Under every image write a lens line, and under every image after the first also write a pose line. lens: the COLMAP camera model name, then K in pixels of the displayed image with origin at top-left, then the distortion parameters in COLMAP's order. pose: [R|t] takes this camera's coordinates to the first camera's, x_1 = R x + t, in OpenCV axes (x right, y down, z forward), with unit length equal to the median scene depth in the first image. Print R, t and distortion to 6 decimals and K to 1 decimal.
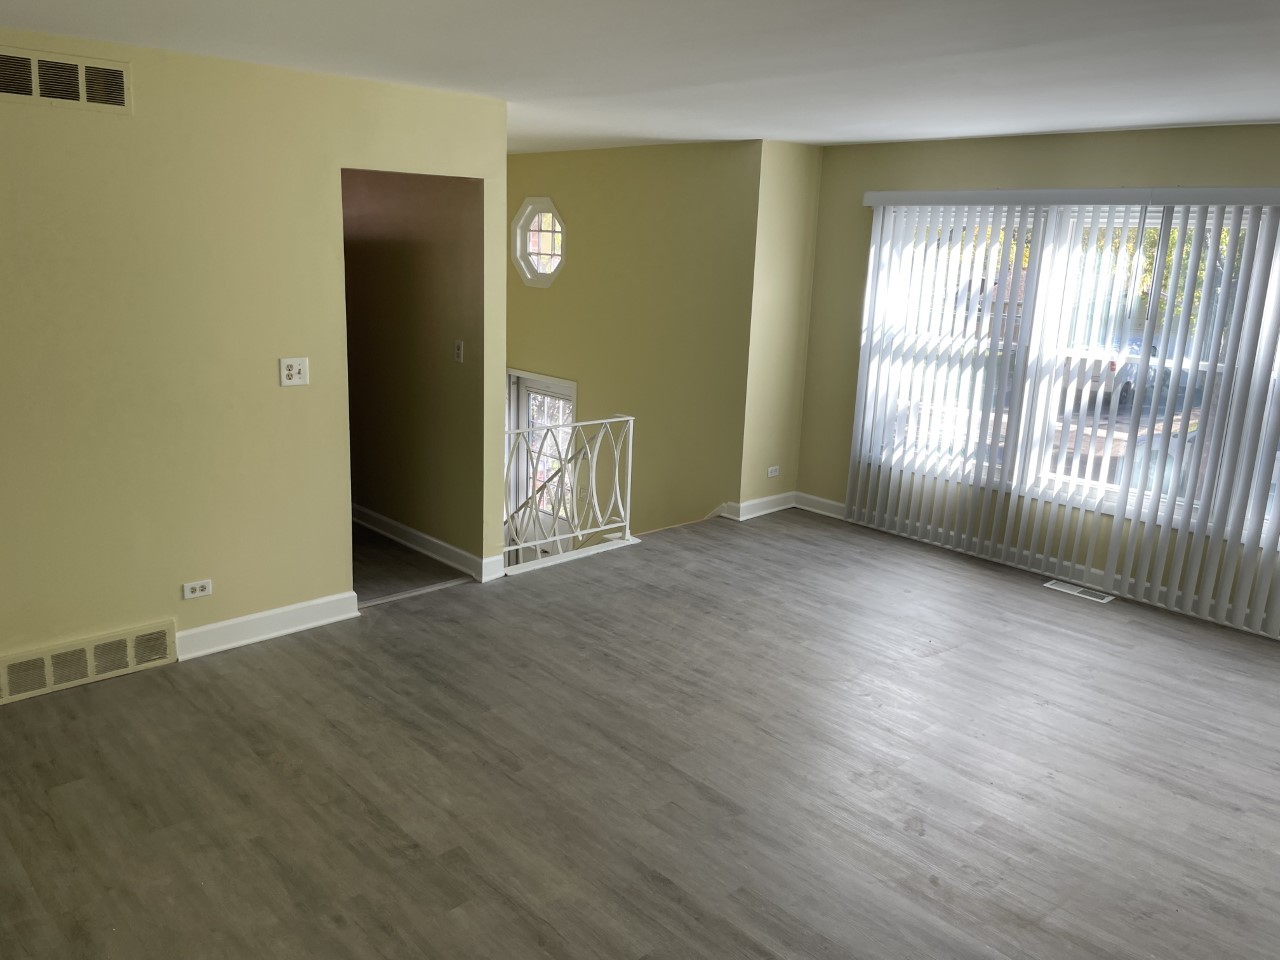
lens RADIAL K [[980.8, 0, 640.0], [0, 980.8, 480.0], [0, 0, 1]] dist [0.093810, -0.151091]
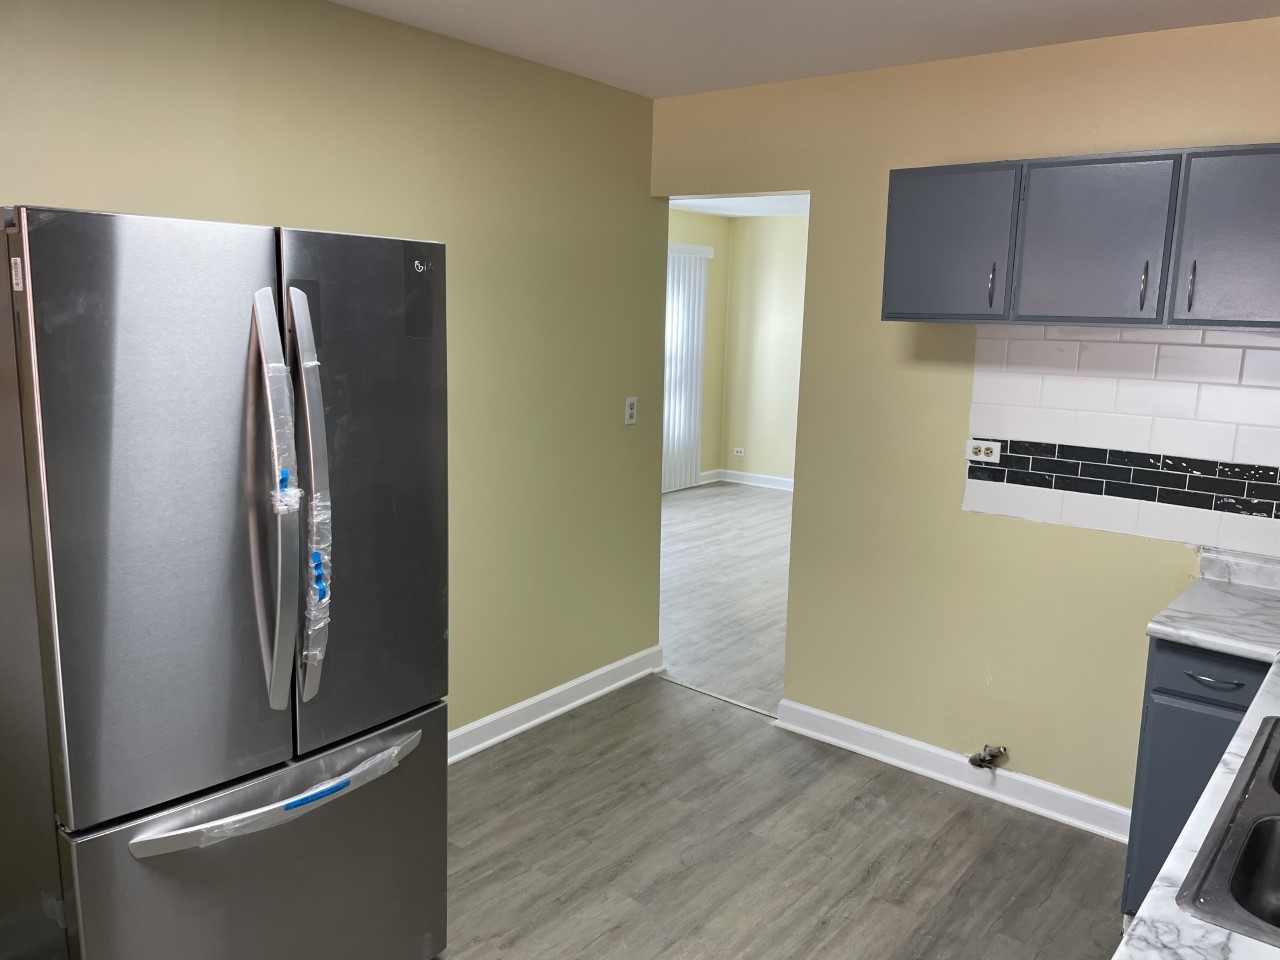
lens RADIAL K [[980.8, 0, 640.0], [0, 980.8, 480.0], [0, 0, 1]] dist [0.093810, -0.151091]
pose [[-0.119606, -0.219236, 0.968313, -1.166381], [0.204025, 0.949071, 0.240081, -0.323343], [-0.971632, 0.226275, -0.068784, 1.261600]]
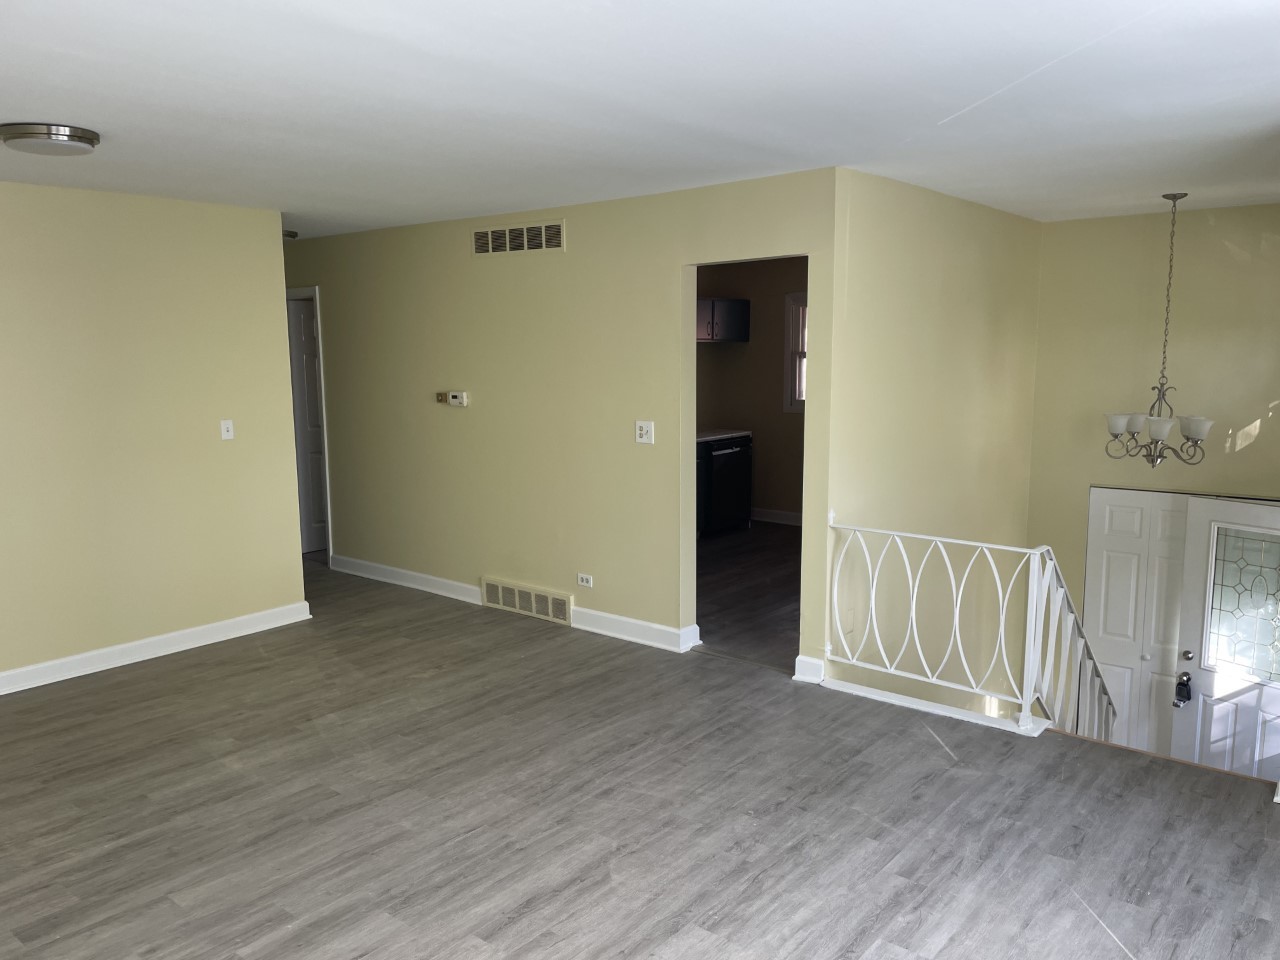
lens RADIAL K [[980.8, 0, 640.0], [0, 980.8, 480.0], [0, 0, 1]] dist [0.093810, -0.151091]
pose [[0.116073, 0.099807, -0.988213, 0.881069], [-0.222054, 0.972363, 0.072125, -0.138397], [0.968101, 0.211065, 0.135028, 0.838031]]
